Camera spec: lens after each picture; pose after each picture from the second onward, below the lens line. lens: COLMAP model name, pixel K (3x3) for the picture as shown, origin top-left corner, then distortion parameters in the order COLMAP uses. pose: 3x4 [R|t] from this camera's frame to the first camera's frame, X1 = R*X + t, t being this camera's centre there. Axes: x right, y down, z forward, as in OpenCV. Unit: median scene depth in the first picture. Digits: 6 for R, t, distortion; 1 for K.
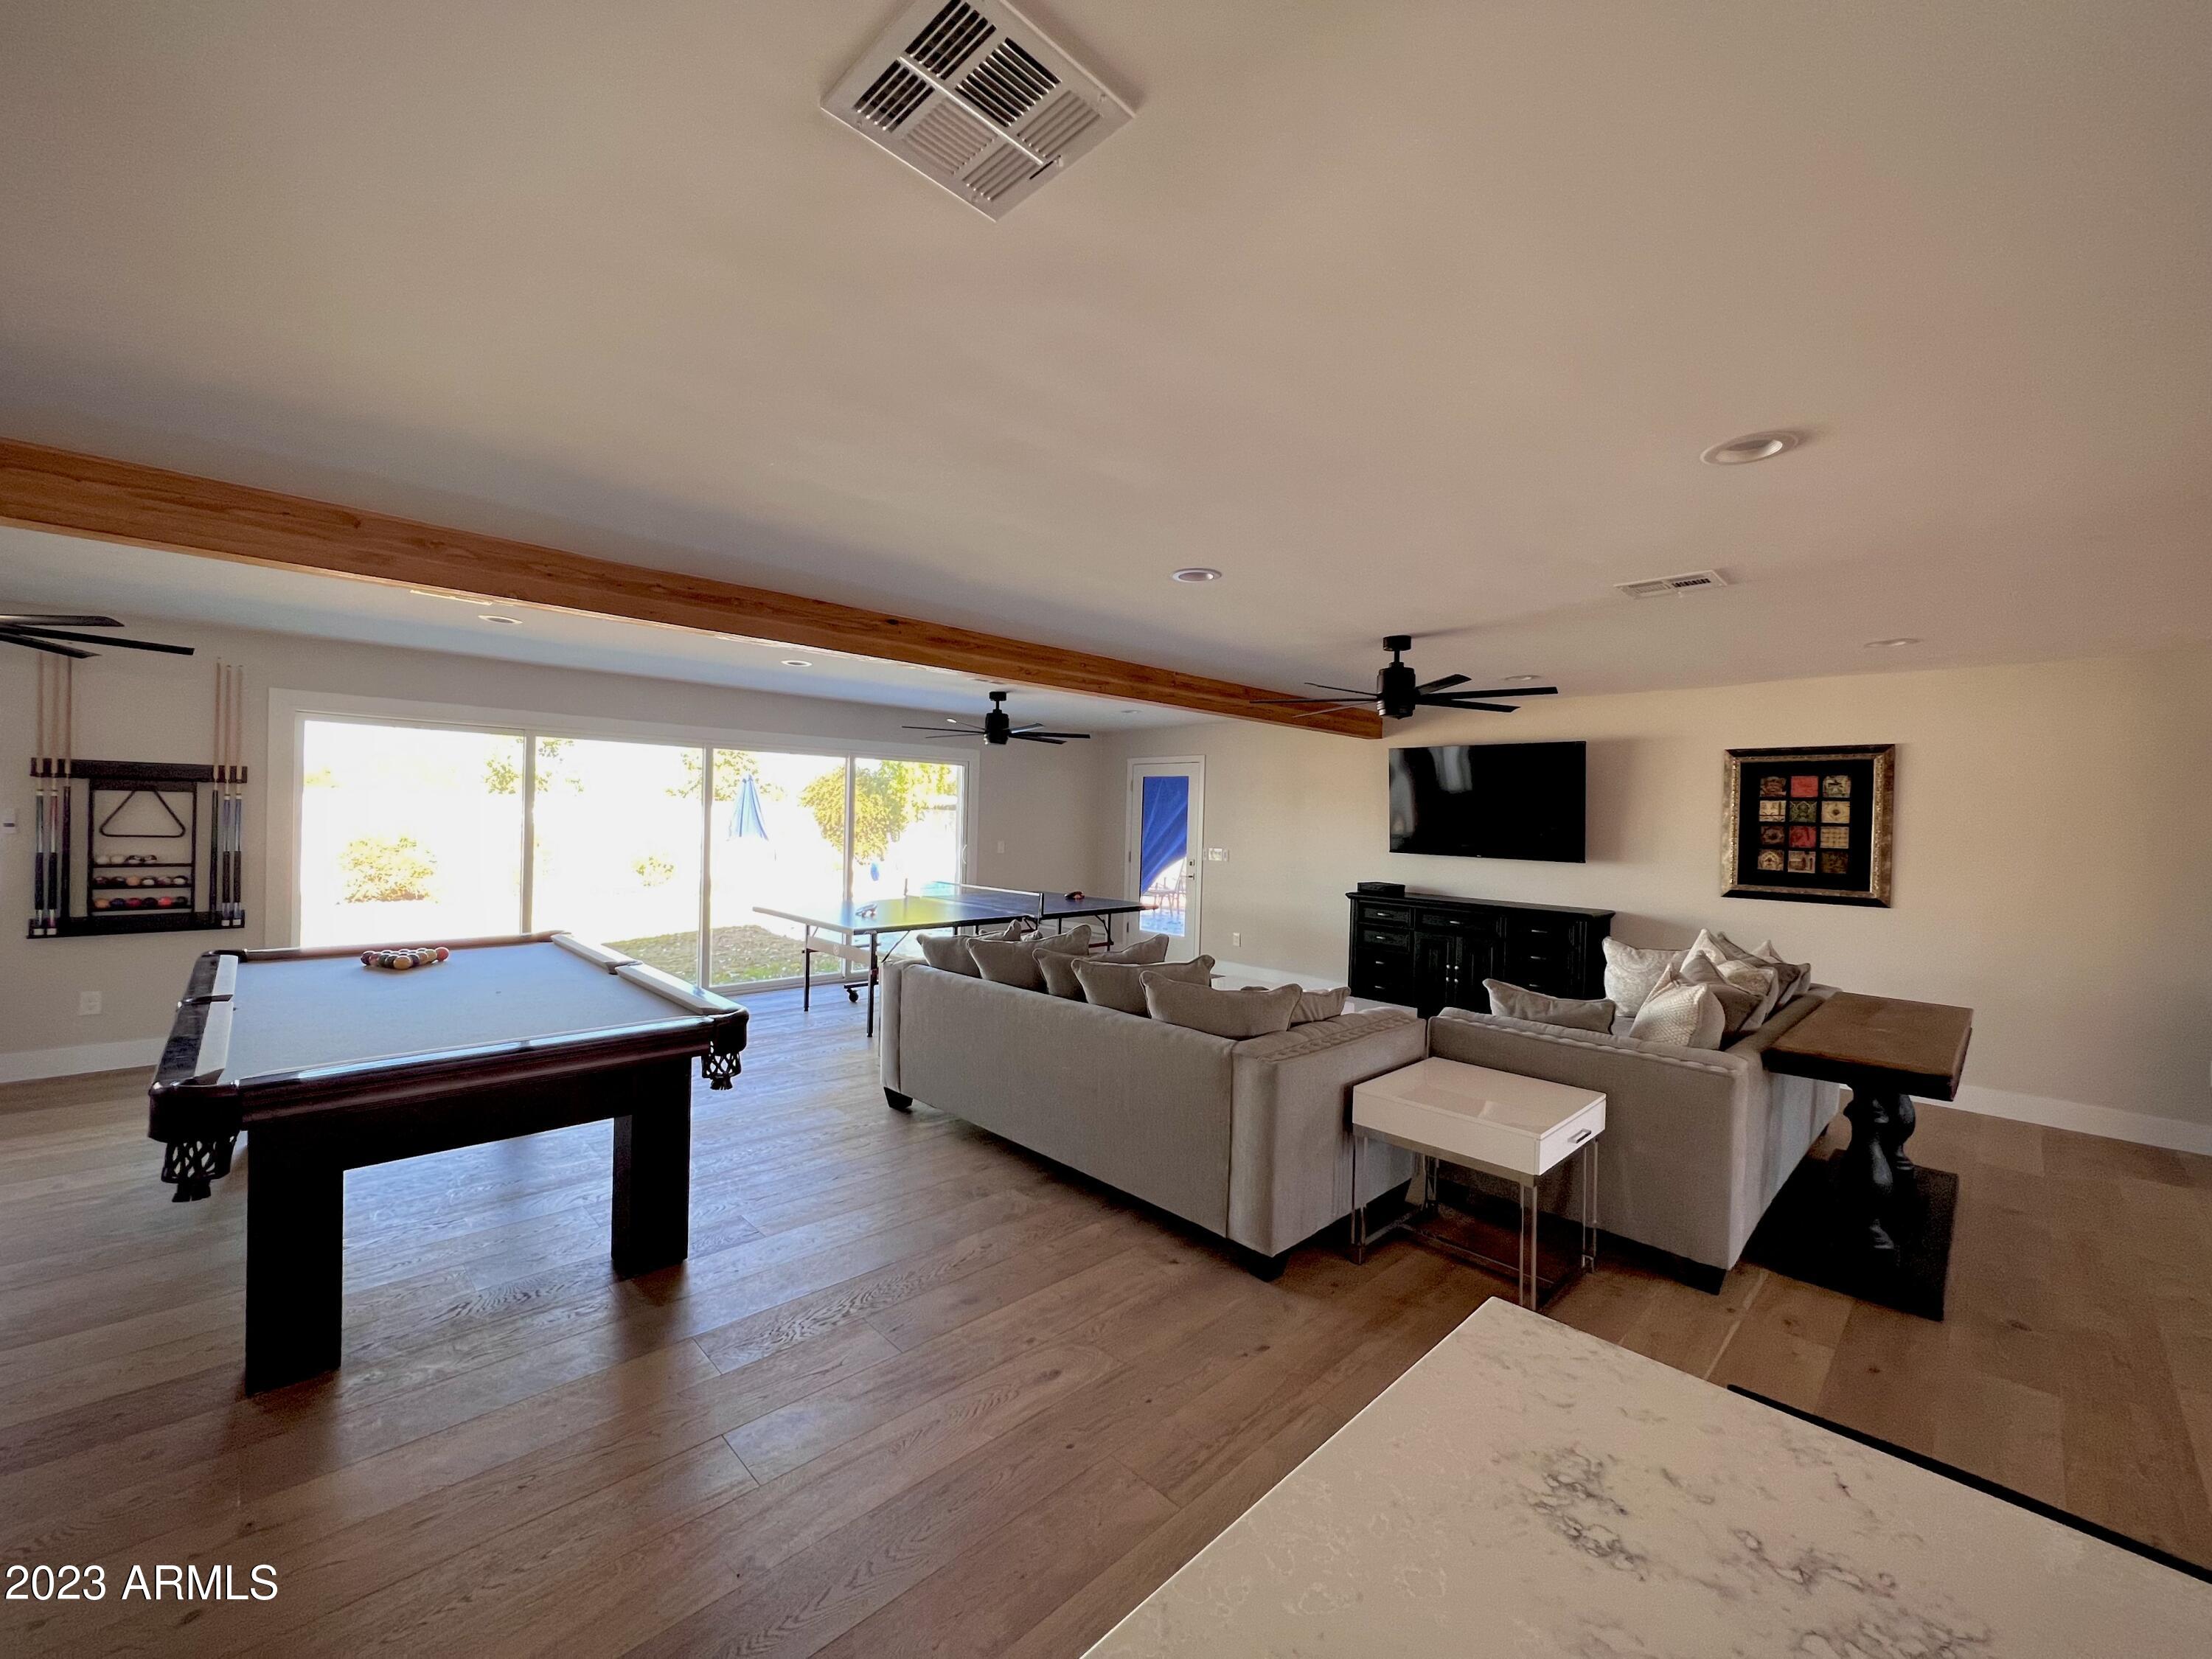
lens RADIAL K [[886.2, 0, 1096.0], [0, 886.2, 822.9], [0, 0, 1]] dist [-0.002921, -0.000175]
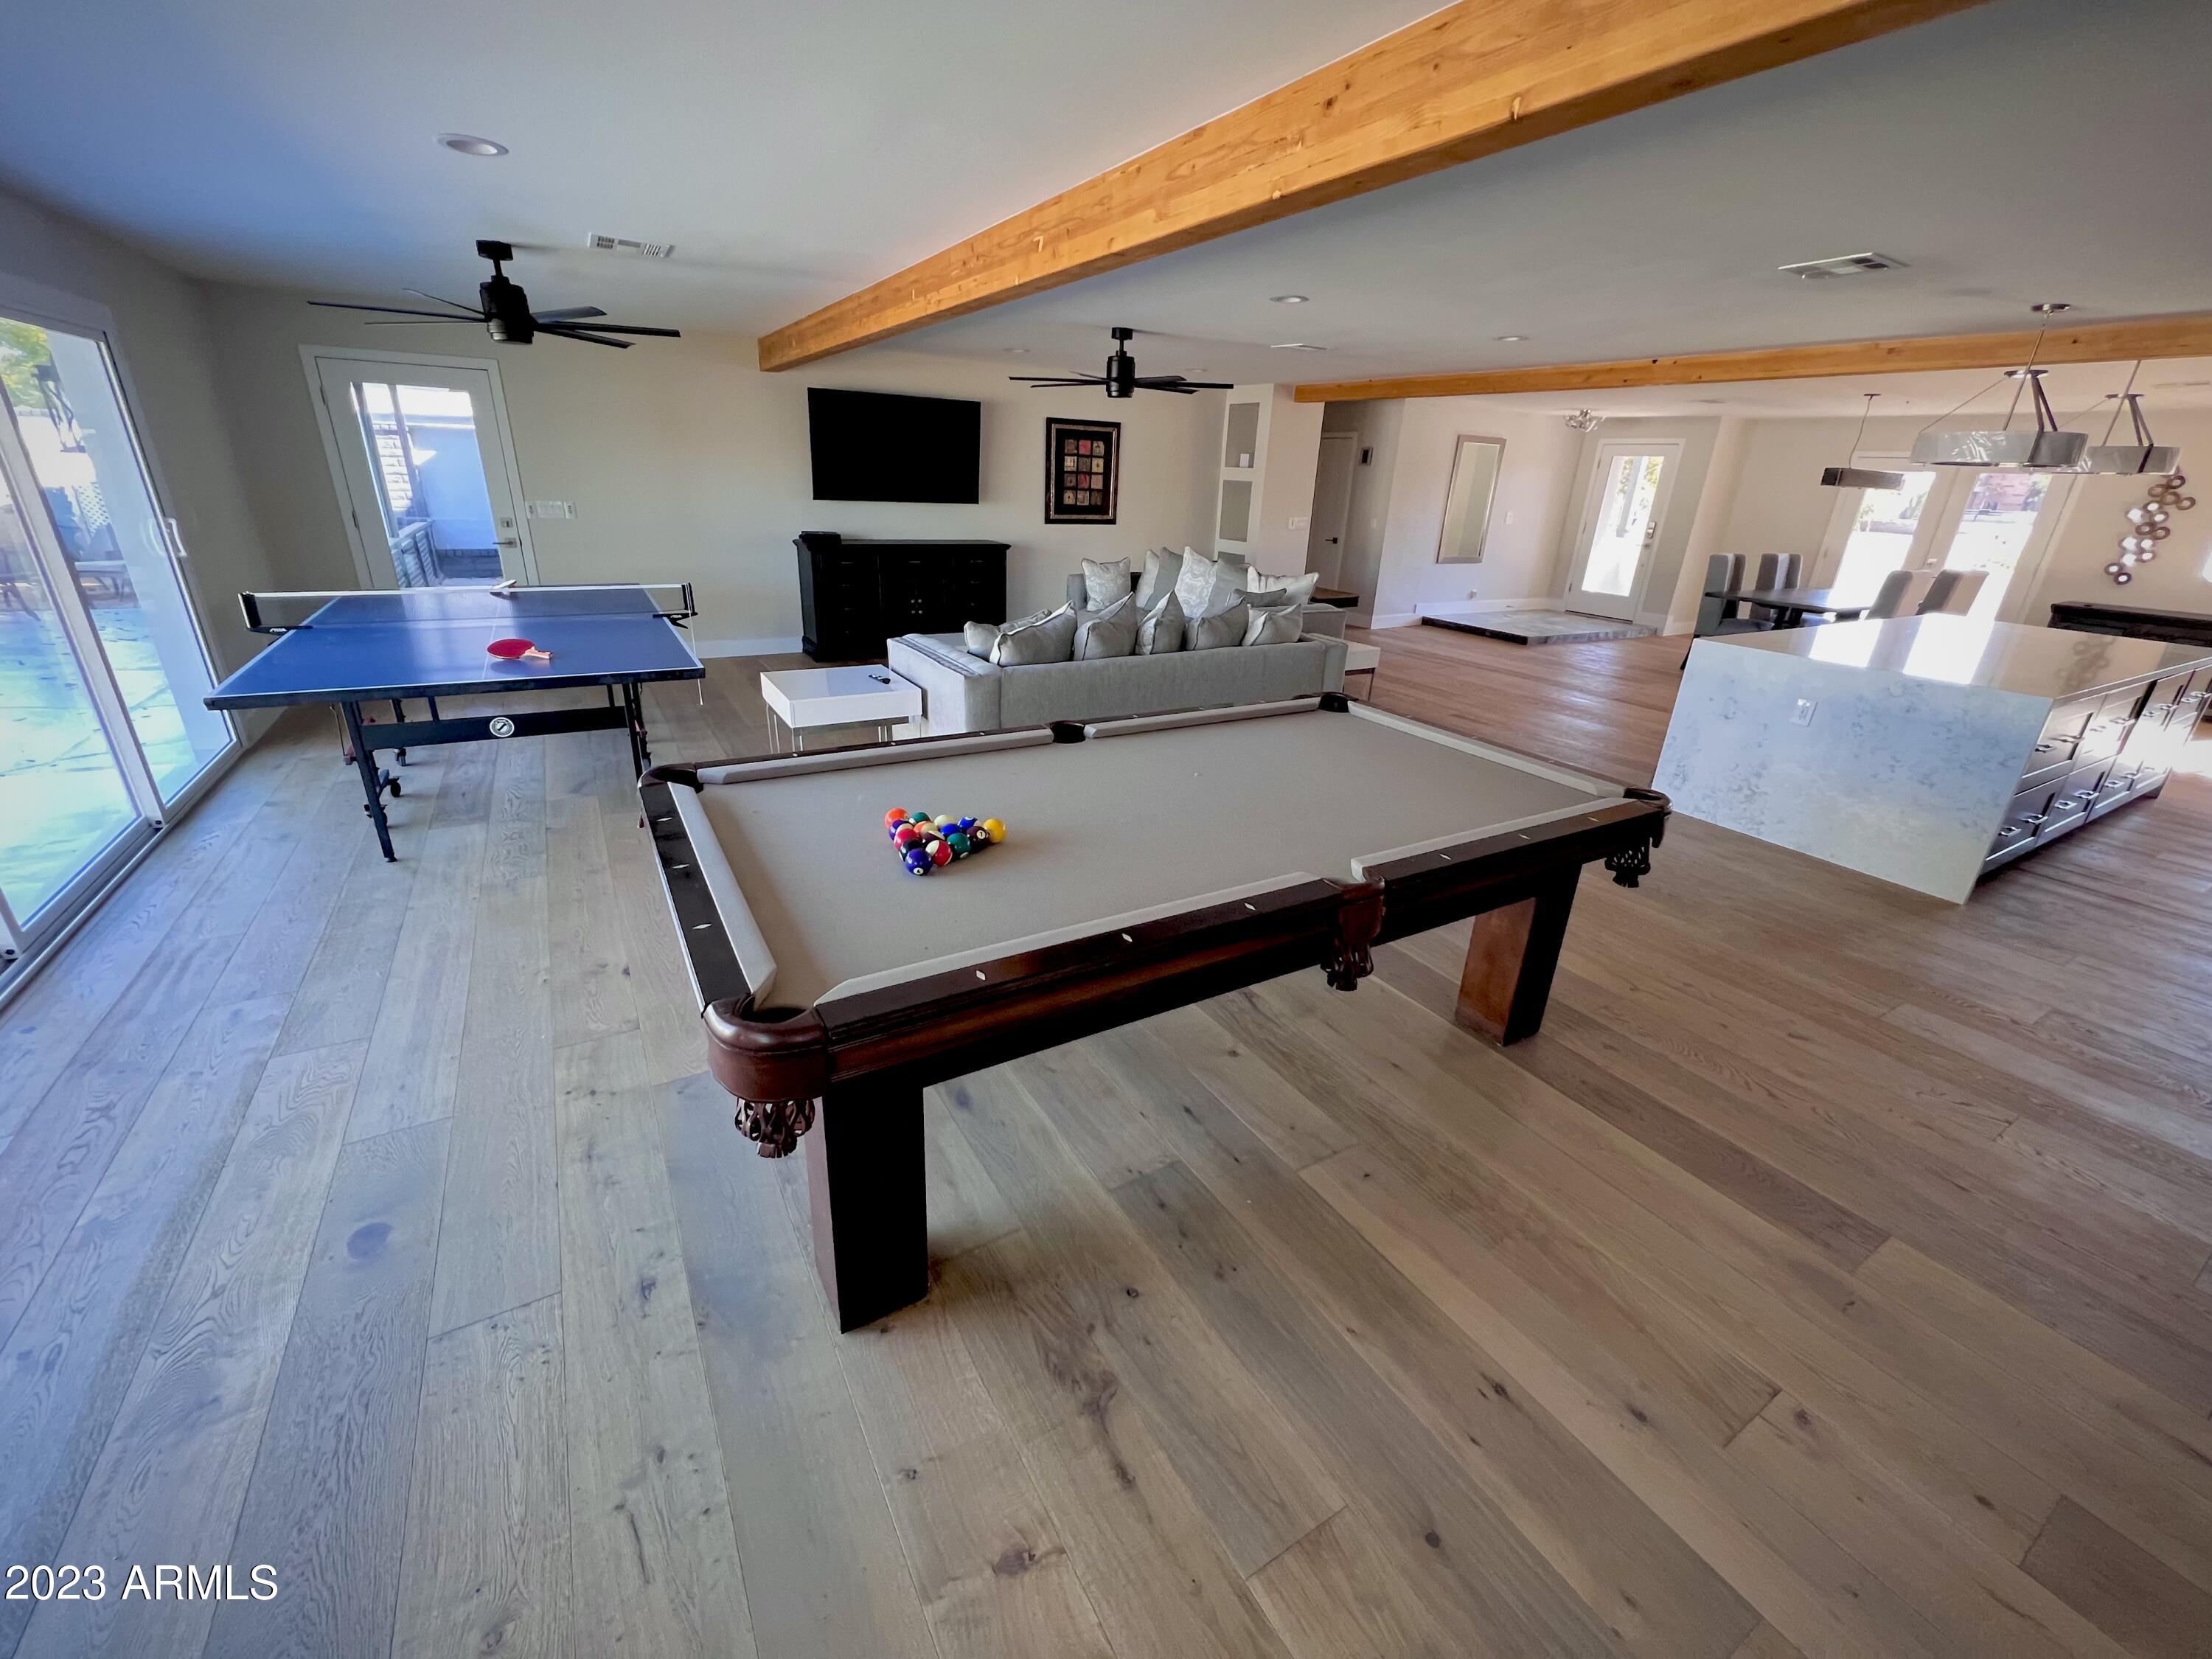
lens RADIAL K [[886.2, 0, 1106.3], [0, 886.2, 827.5], [0, 0, 1]] dist [-0.002921, -0.000175]
pose [[0.224741, -0.377540, 0.898307, -0.882986], [-0.028841, 0.918909, 0.393414, -0.041103], [-0.973992, -0.114324, 0.195628, 0.575627]]
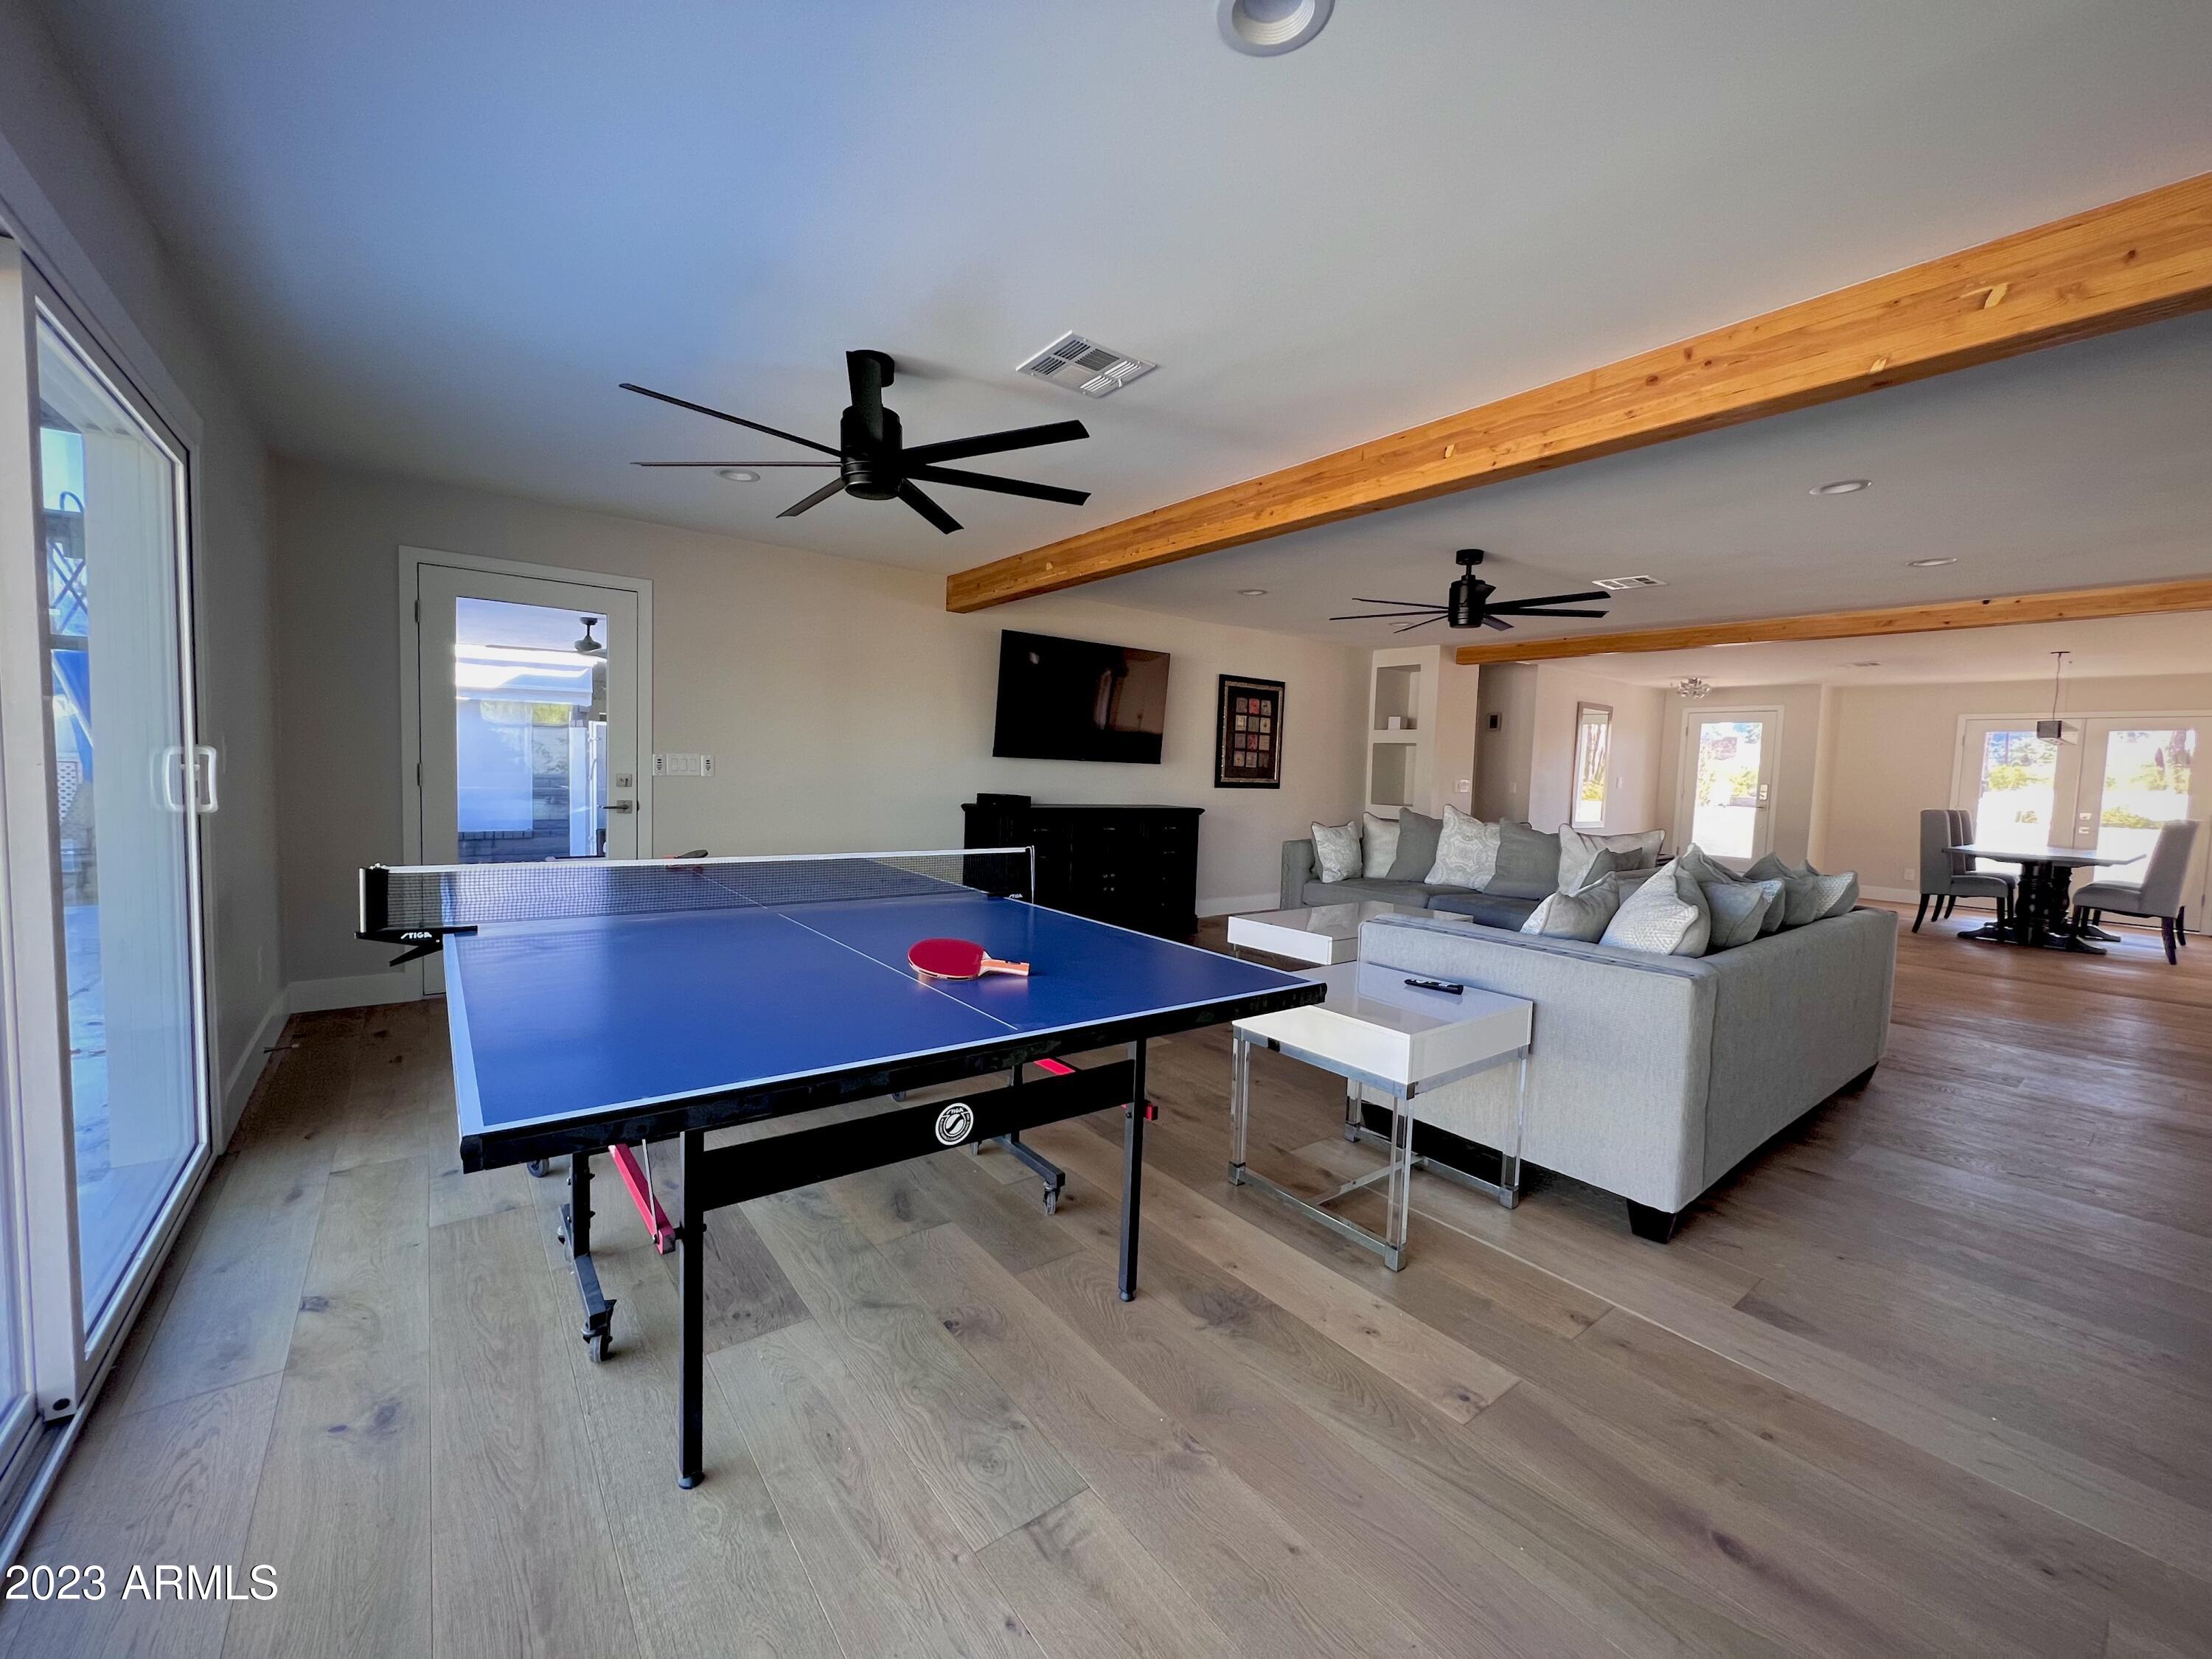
lens RADIAL K [[886.2, 0, 1101.0], [0, 886.2, 821.9], [0, 0, 1]] dist [-0.002921, -0.000175]
pose [[0.107472, -0.079573, 0.991019, -0.650442], [-0.024285, 0.996284, 0.082629, 0.031917], [-0.993912, -0.032947, 0.105140, 1.094044]]
